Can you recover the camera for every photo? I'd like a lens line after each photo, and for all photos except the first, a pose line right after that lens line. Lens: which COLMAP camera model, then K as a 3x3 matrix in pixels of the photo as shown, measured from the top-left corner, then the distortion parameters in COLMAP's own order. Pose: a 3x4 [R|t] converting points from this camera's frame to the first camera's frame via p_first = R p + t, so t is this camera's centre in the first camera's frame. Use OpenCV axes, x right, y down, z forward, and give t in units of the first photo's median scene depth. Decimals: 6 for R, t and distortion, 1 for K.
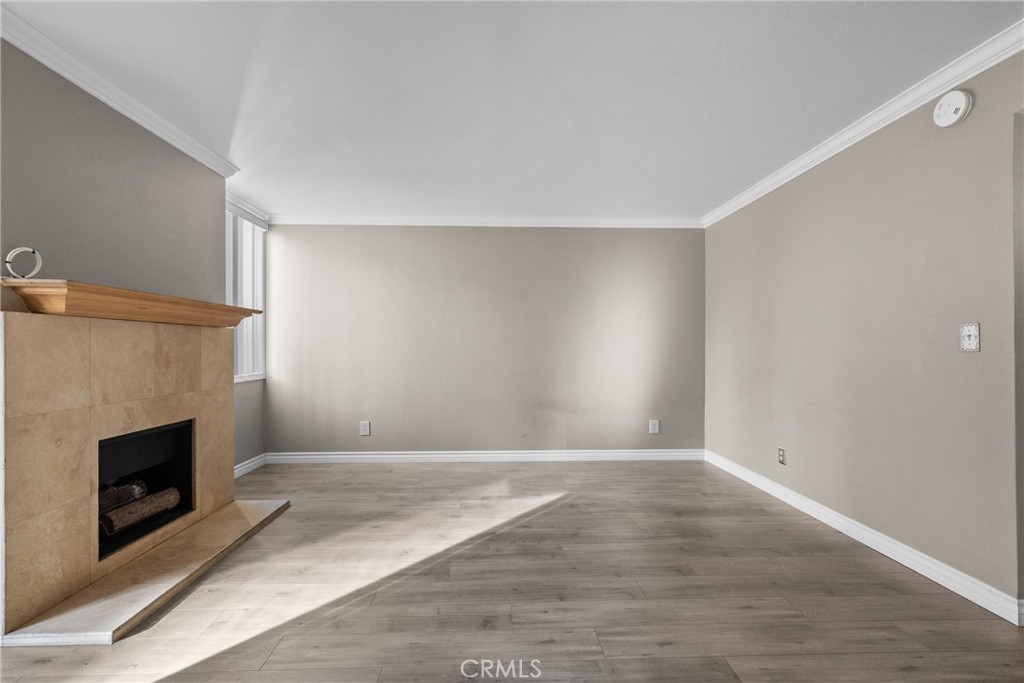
lens RADIAL K [[472.5, 0, 510.3], [0, 472.5, 348.5], [0, 0, 1]] dist [0.000677, 0.000323]
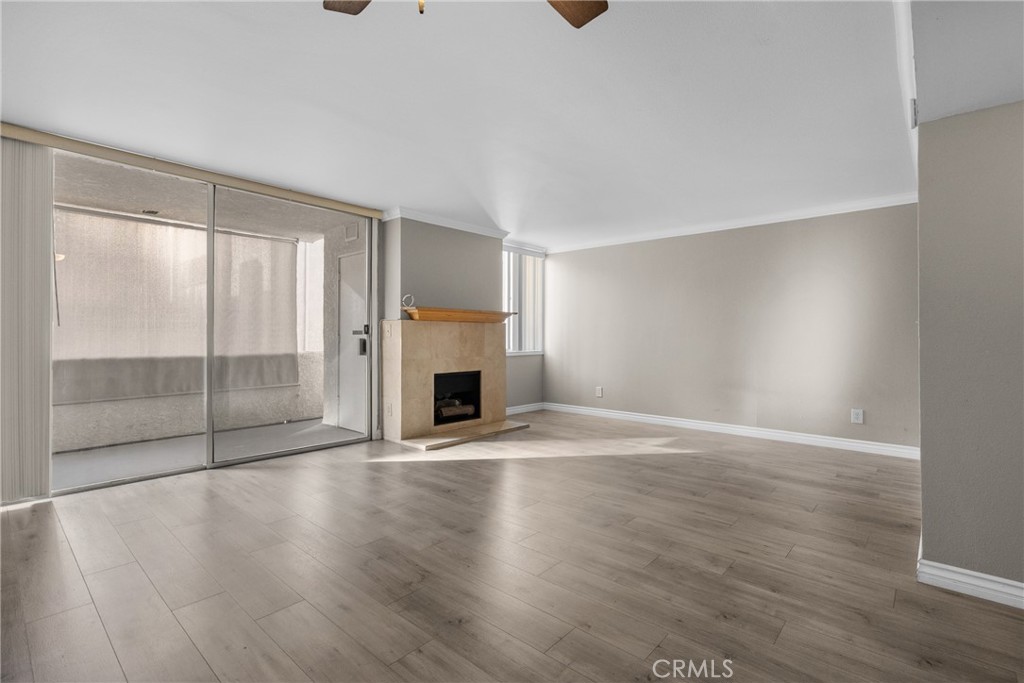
lens RADIAL K [[472.5, 0, 509.2], [0, 472.5, 334.5], [0, 0, 1]] dist [0.000677, 0.000323]
pose [[0.722988, 0.001497, -0.690858, 0.807609], [-0.004172, 0.999989, -0.002199, 0.005353], [0.690847, 0.004472, 0.722987, -0.340860]]
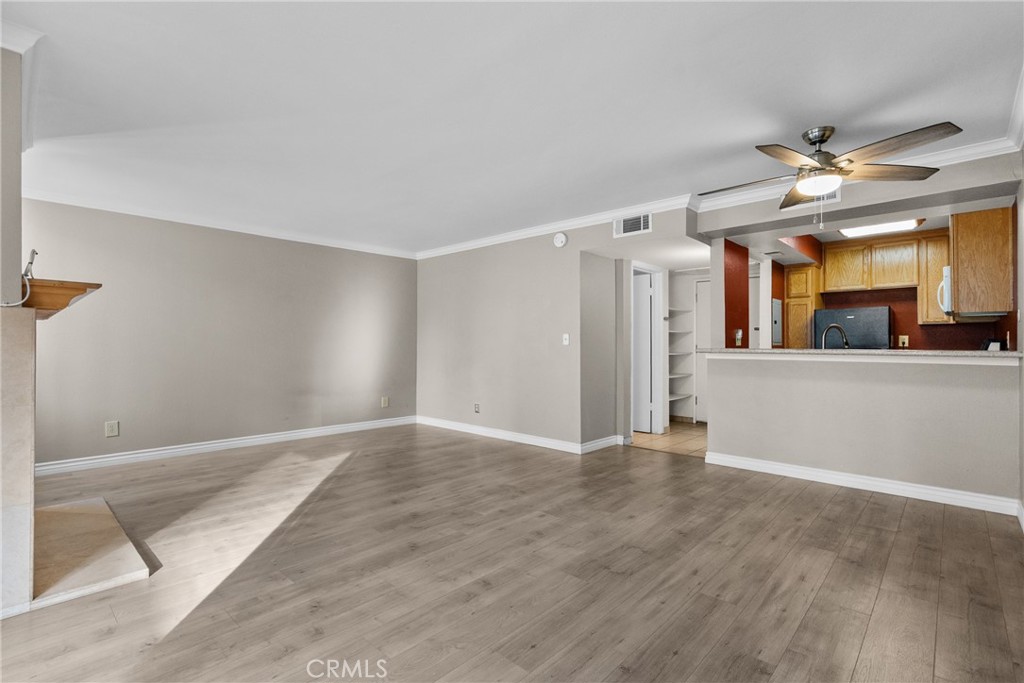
lens RADIAL K [[472.5, 0, 510.1], [0, 472.5, 340.7], [0, 0, 1]] dist [0.000677, 0.000323]
pose [[0.713615, 0.007322, 0.700500, -0.680176], [-0.000934, 0.999954, -0.009501, 0.004221], [-0.700538, 0.006126, 0.713589, -0.375398]]
